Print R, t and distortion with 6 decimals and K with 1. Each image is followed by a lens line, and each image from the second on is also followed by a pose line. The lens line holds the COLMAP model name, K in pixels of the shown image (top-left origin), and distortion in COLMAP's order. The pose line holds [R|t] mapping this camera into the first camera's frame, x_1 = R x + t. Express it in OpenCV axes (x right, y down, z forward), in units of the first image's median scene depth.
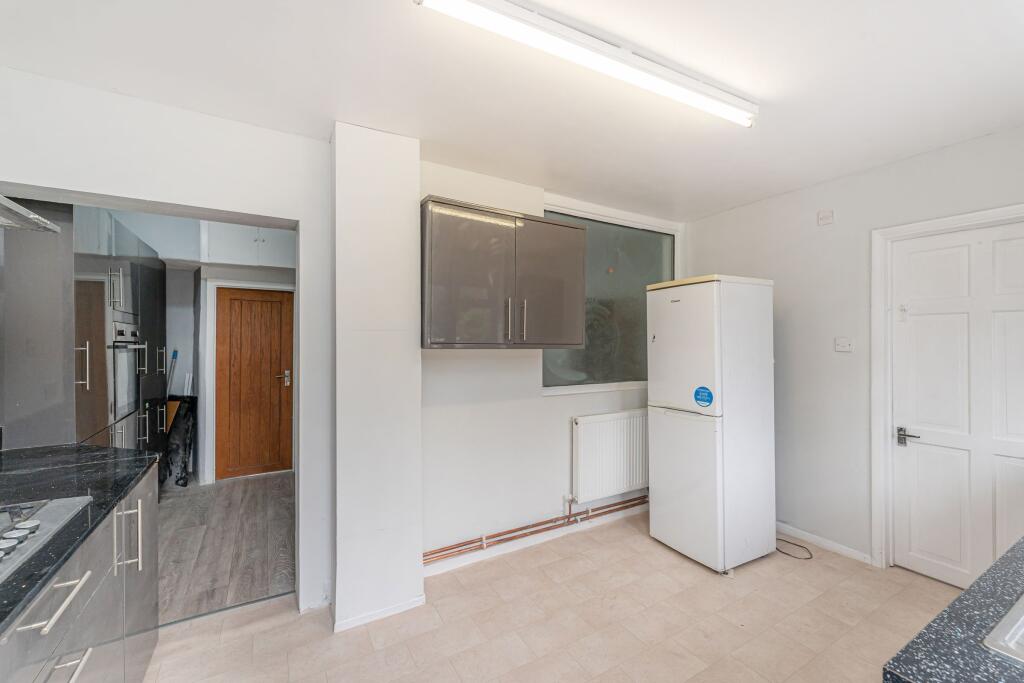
lens RADIAL K [[418.4, 0, 512.0], [0, 418.4, 341.5], [0, 0, 1]] dist [-0.001434, -0.000465]
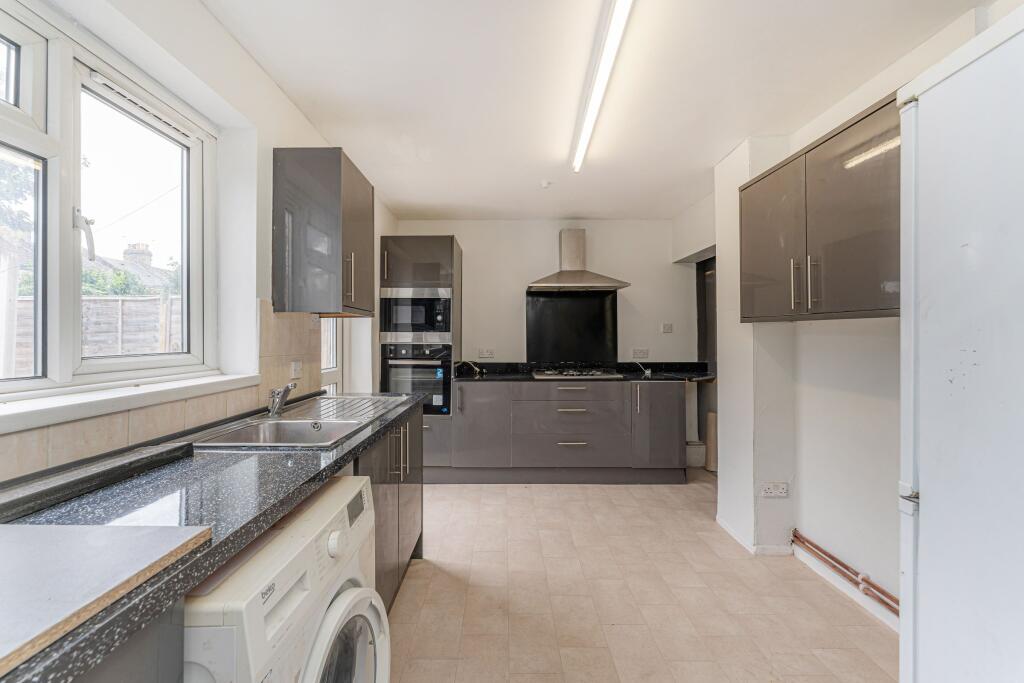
lens RADIAL K [[418.4, 0, 512.0], [0, 418.4, 341.5], [0, 0, 1]] dist [-0.001434, -0.000465]
pose [[-0.499719, 0.004674, -0.866175, 0.987372], [-0.002375, 0.999974, 0.006767, 0.054370], [0.866185, 0.005439, -0.499695, 0.925726]]
